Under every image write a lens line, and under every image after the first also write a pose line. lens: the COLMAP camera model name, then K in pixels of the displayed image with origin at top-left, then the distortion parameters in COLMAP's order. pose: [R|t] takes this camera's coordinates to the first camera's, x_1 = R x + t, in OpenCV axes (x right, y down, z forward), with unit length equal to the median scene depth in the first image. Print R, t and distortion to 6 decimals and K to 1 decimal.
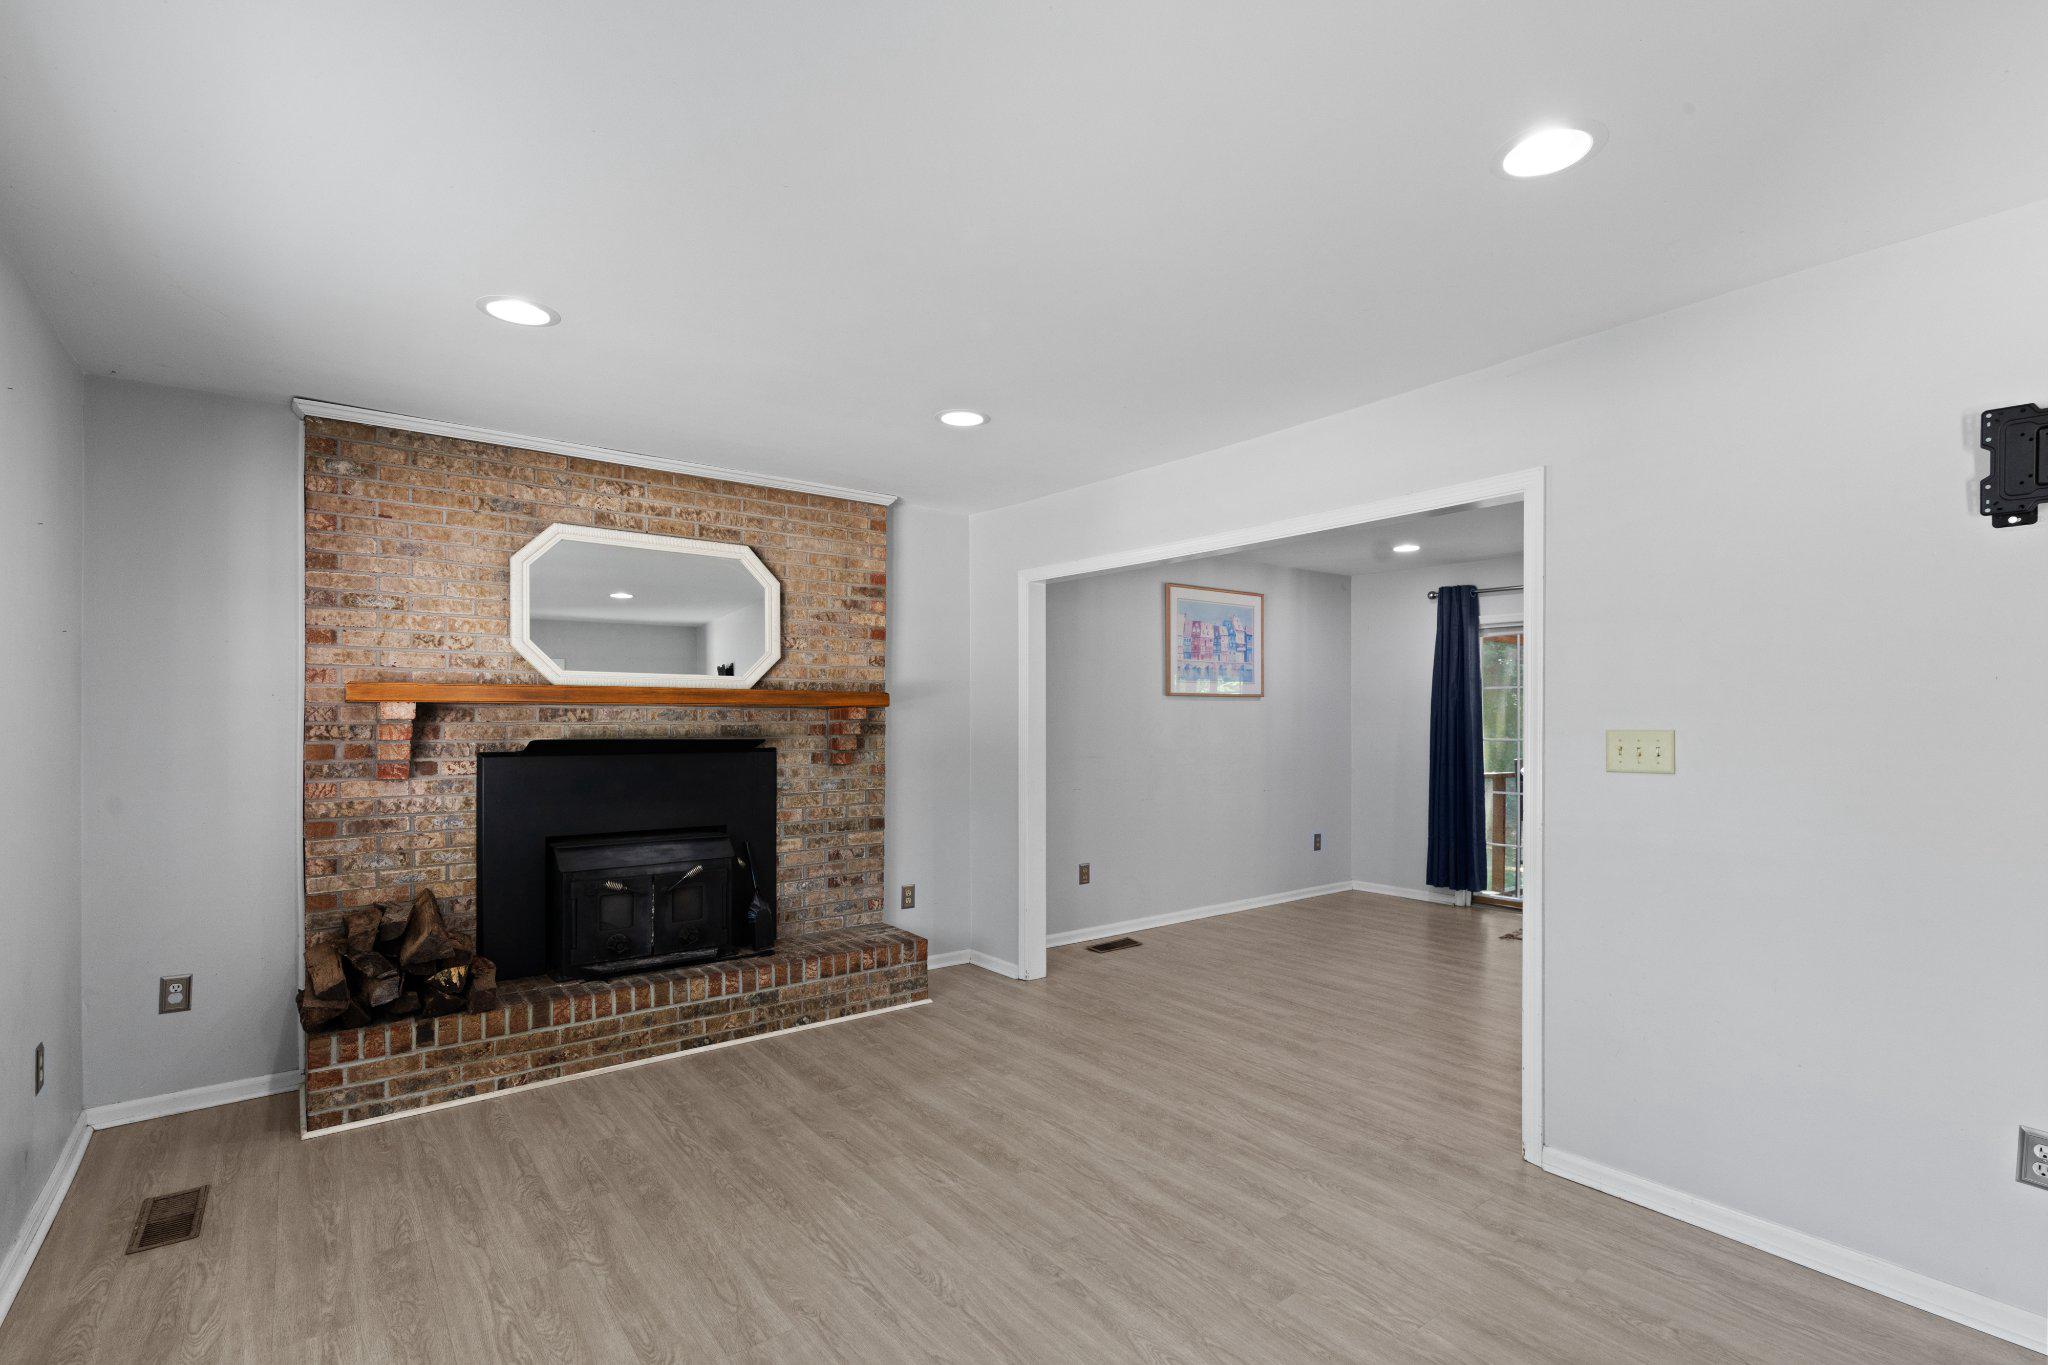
lens RADIAL K [[940.4, 0, 1031.6], [0, 940.4, 724.7], [0, 0, 1]] dist [0.002534, 0.000484]
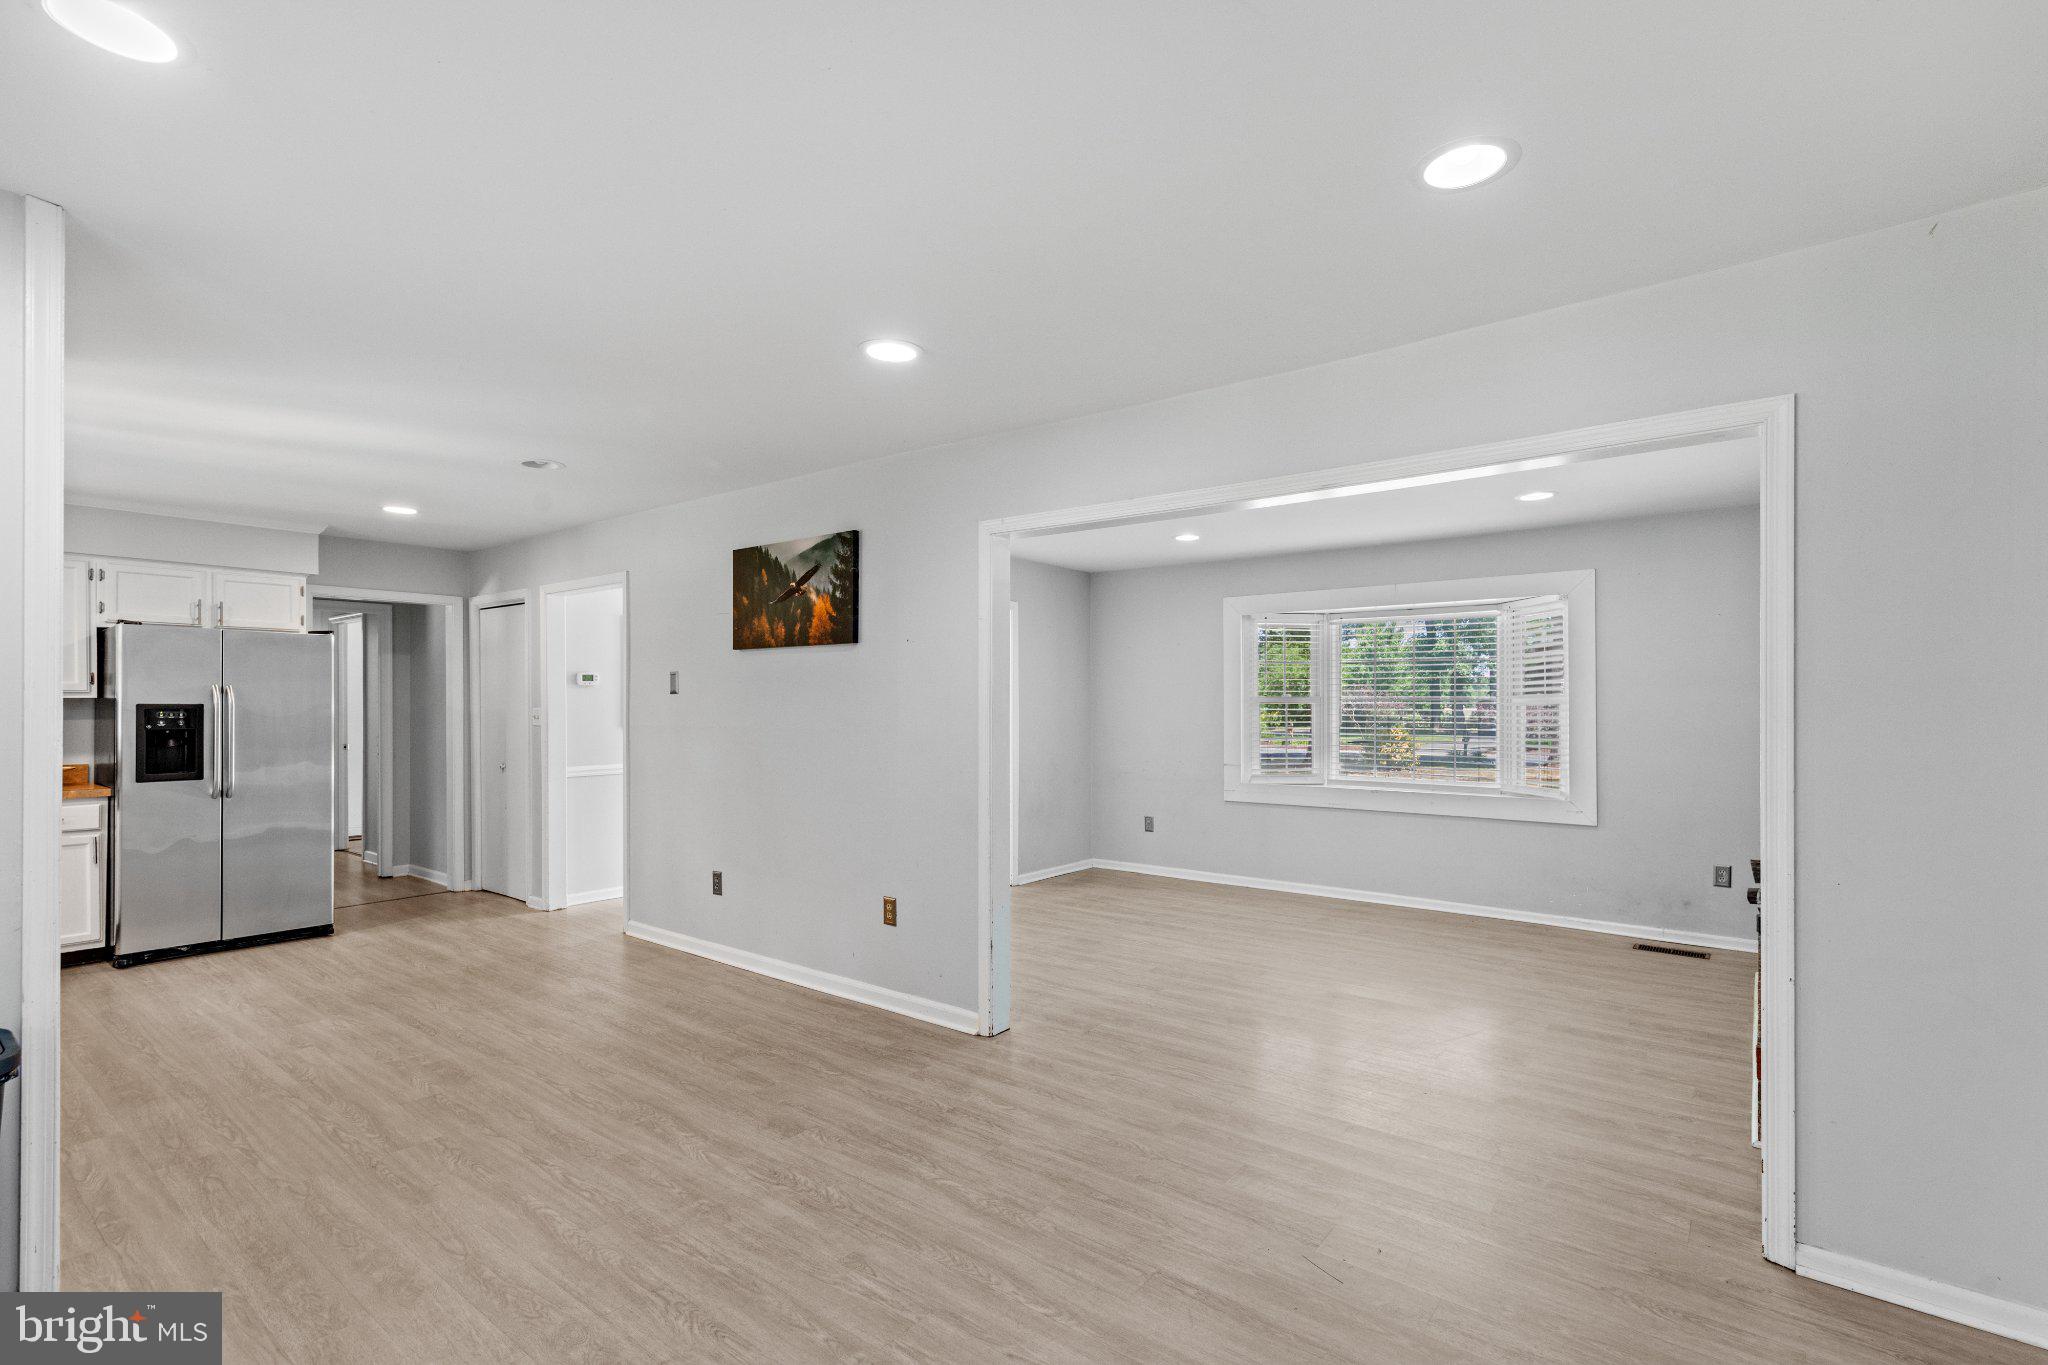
lens RADIAL K [[940.4, 0, 1028.7], [0, 940.4, 695.7], [0, 0, 1]] dist [0.002534, 0.000484]
pose [[-0.969744, -0.005198, -0.244068, 0.540857], [-0.004082, 0.999979, -0.005079, -0.009481], [0.244089, -0.003929, -0.969745, 1.517414]]
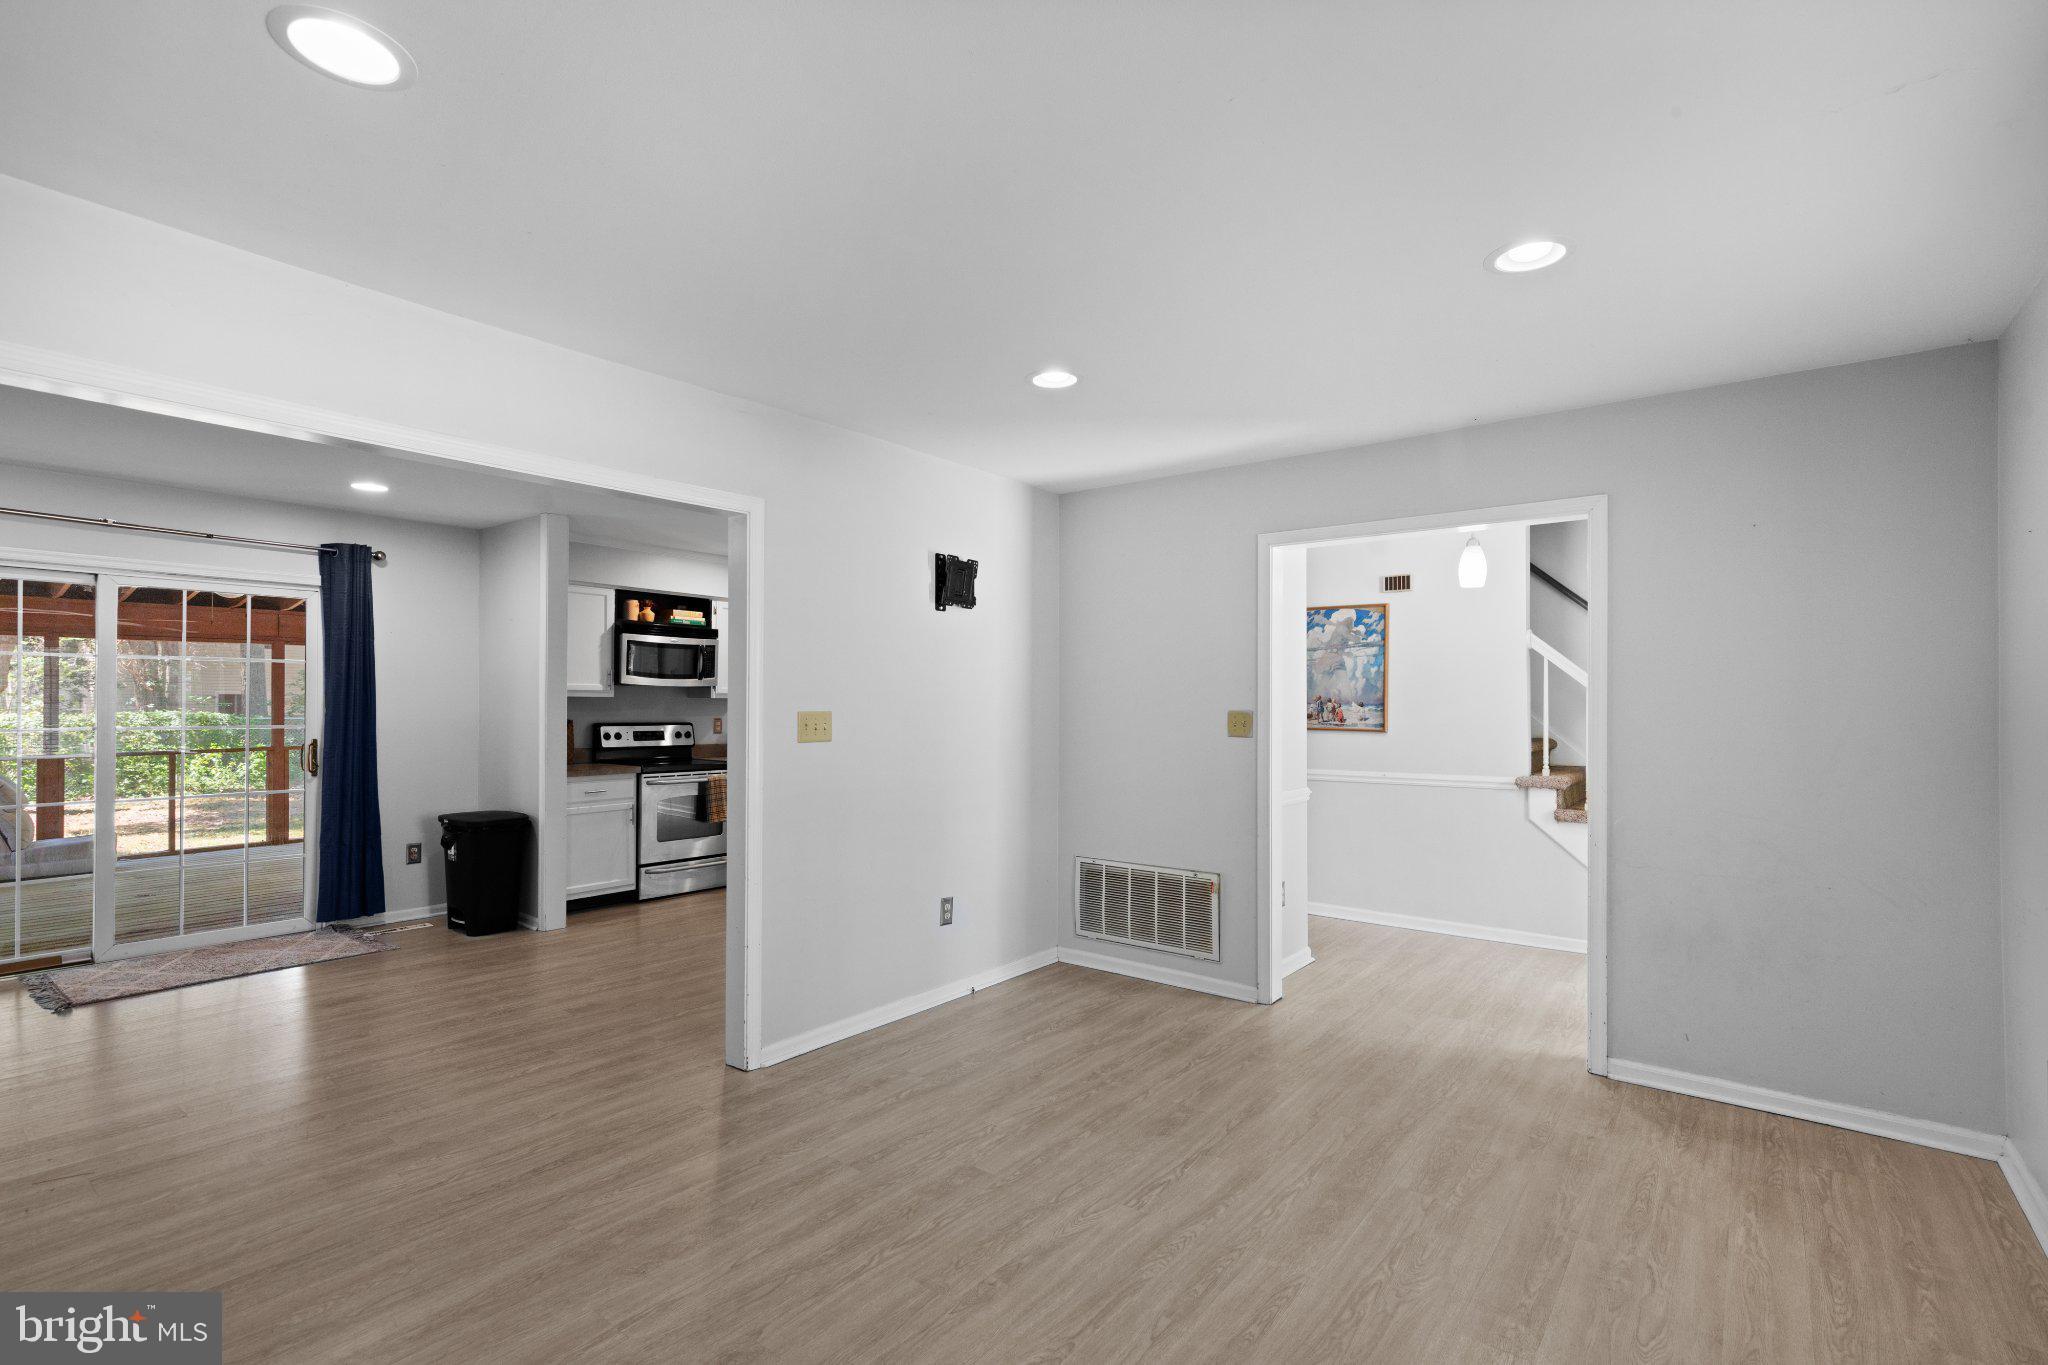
lens RADIAL K [[940.4, 0, 1022.2], [0, 940.4, 703.5], [0, 0, 1]] dist [0.002534, 0.000484]
pose [[-0.240244, -0.002275, 0.970710, -0.468803], [0.001369, 0.999995, 0.002682, -0.005902], [-0.970712, 0.001974, -0.240240, 0.615216]]
